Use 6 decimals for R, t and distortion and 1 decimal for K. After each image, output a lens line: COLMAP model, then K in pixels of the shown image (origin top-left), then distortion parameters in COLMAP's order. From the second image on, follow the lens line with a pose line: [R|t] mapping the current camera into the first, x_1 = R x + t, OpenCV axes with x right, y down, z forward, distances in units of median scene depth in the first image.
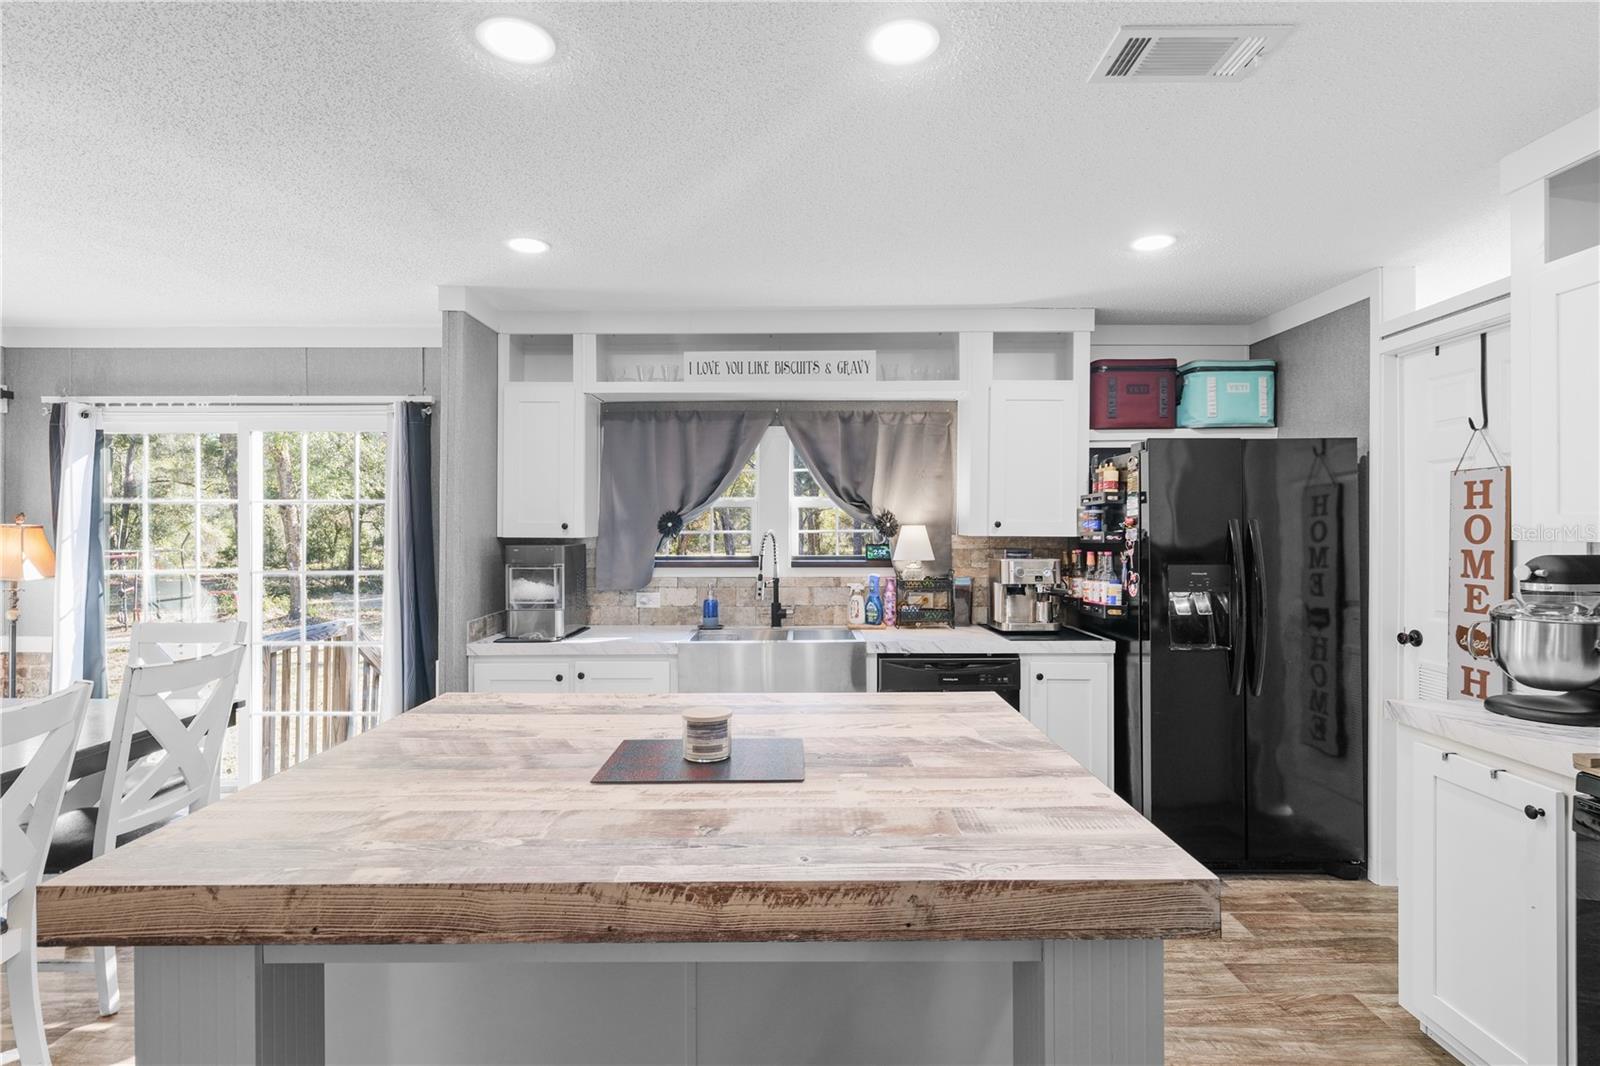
lens RADIAL K [[793.1, 0, 800.0], [0, 793.1, 533.0], [0, 0, 1]] dist [-0.000101, 0.000319]
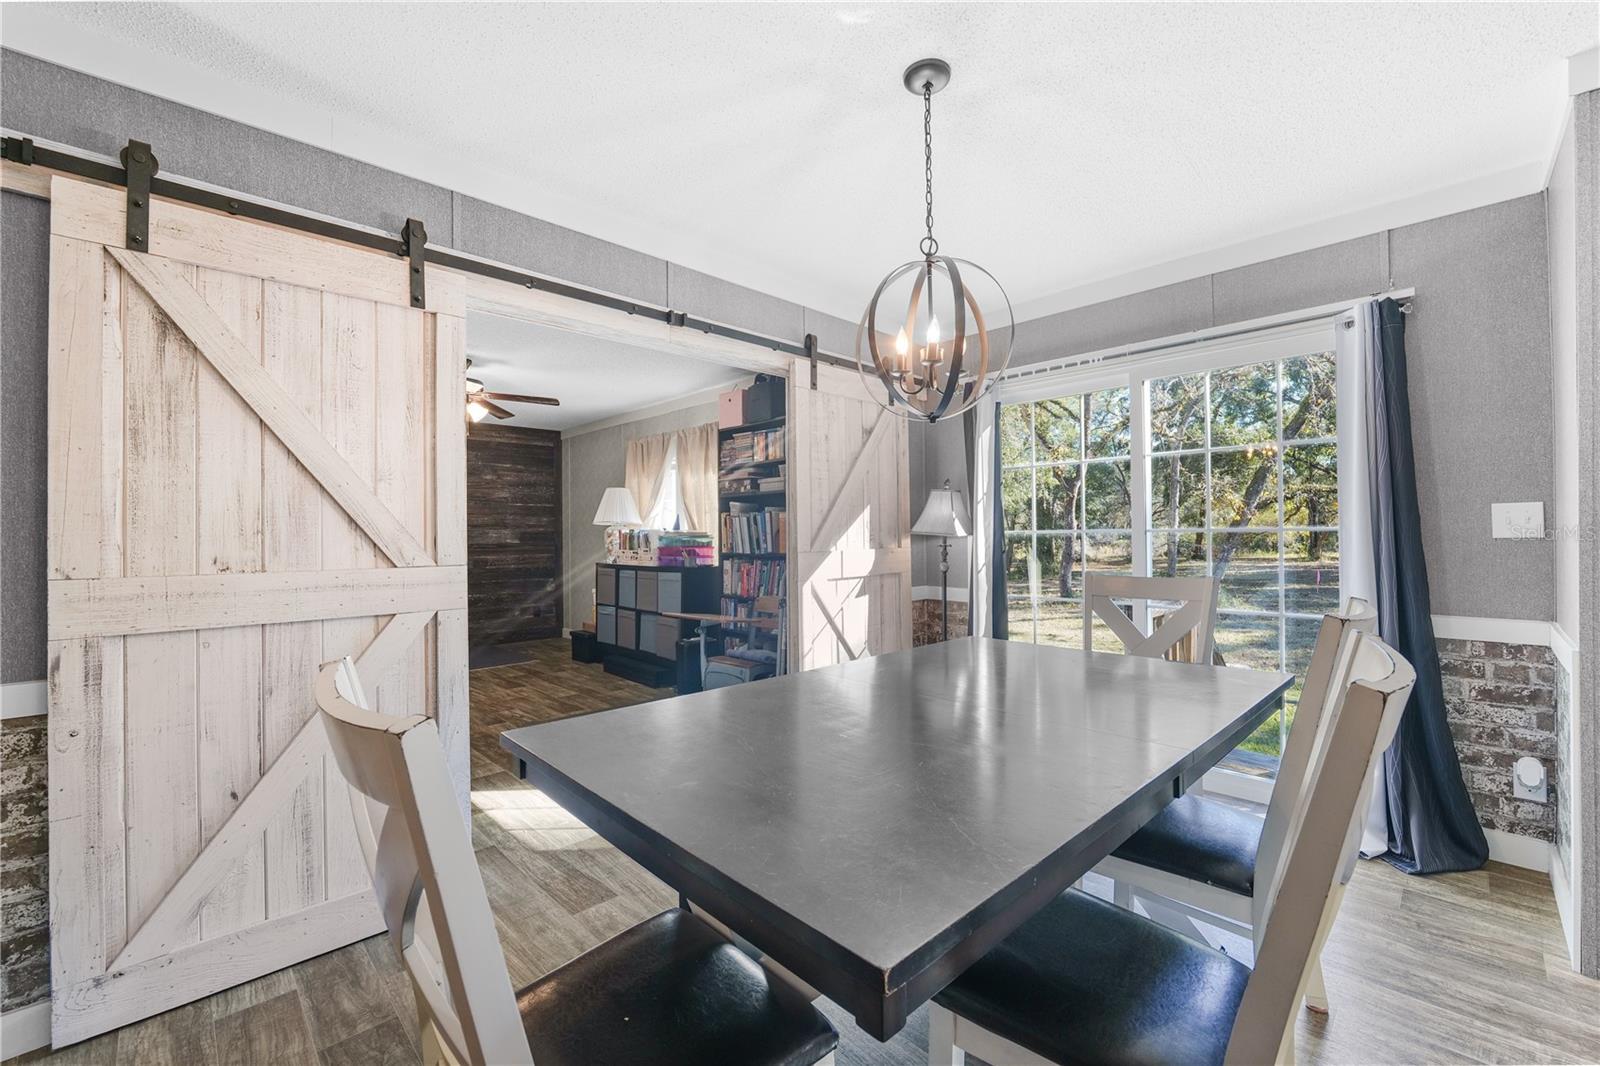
lens RADIAL K [[662.9, 0, 795.7], [0, 662.9, 537.0], [0, 0, 1]] dist [-0.012564, 0.000330]
pose [[0.694327, -0.003786, -0.719650, -0.446507], [0.006162, 0.999981, 0.000685, 0.057495], [0.719634, -0.004910, 0.694337, 0.171051]]
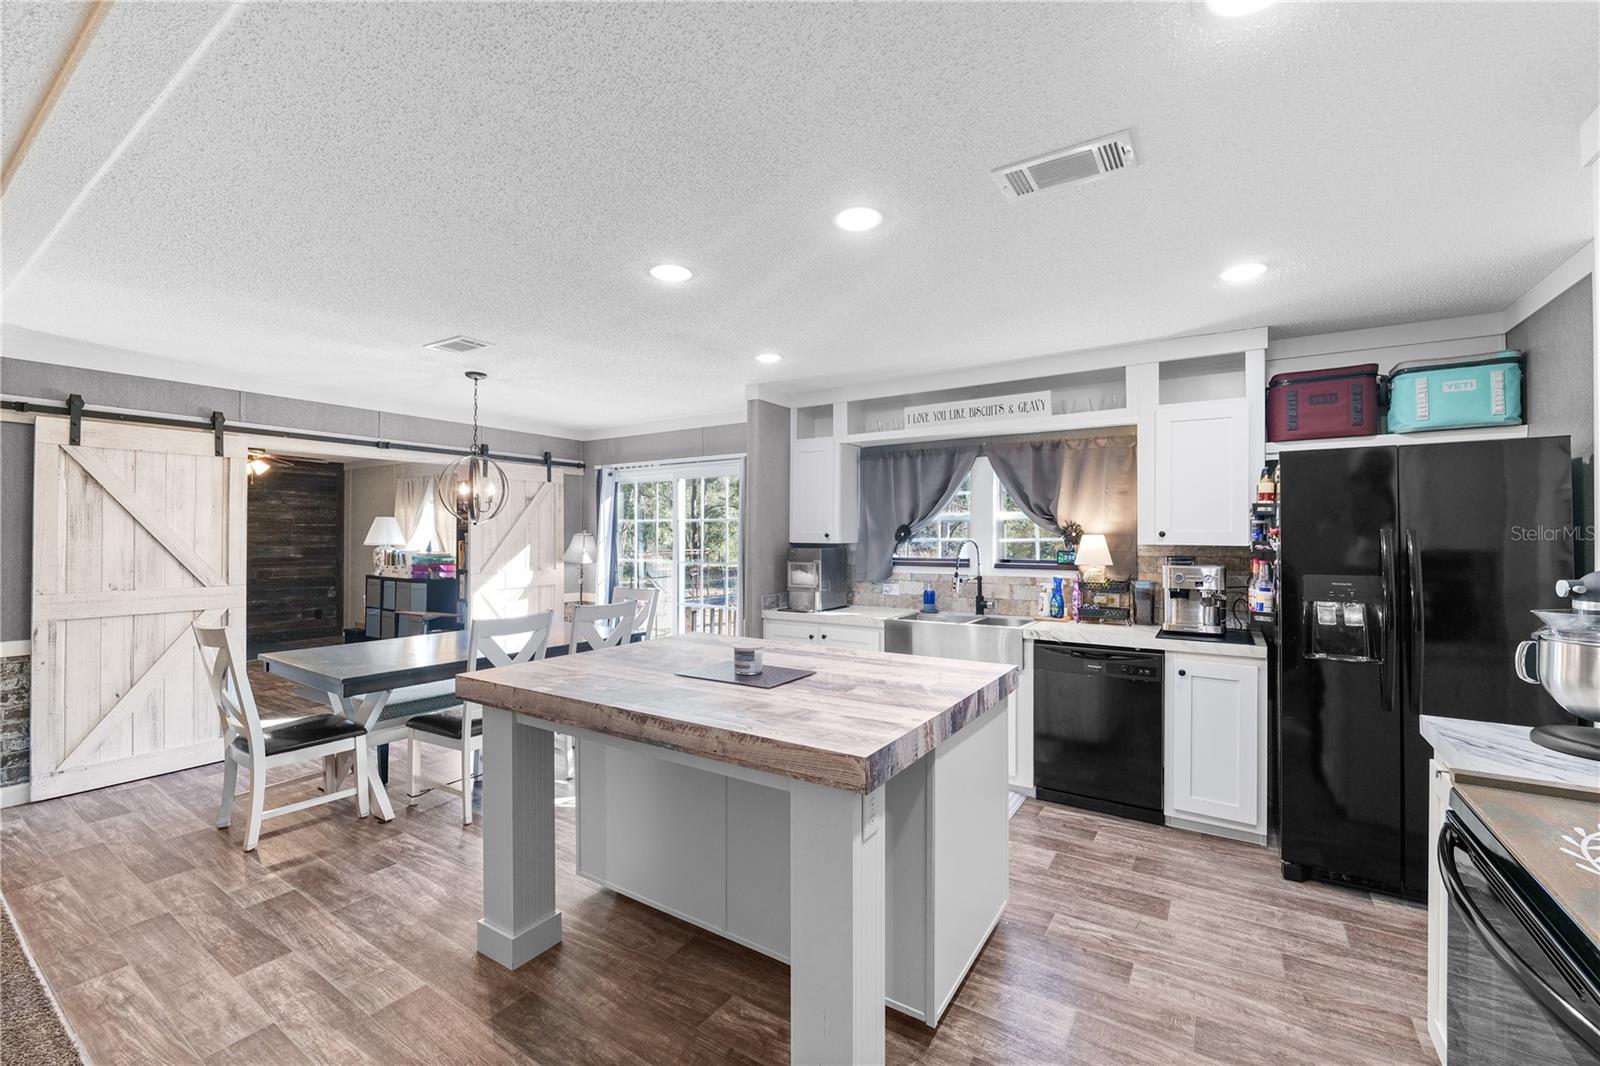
lens RADIAL K [[662.9, 0, 795.7], [0, 662.9, 537.0], [0, 0, 1]] dist [-0.012564, 0.000330]
pose [[0.837040, 0.002741, -0.547135, 0.316921], [-0.005592, 0.999978, -0.003545, -0.000931], [0.547113, 0.006027, 0.837037, -0.054996]]
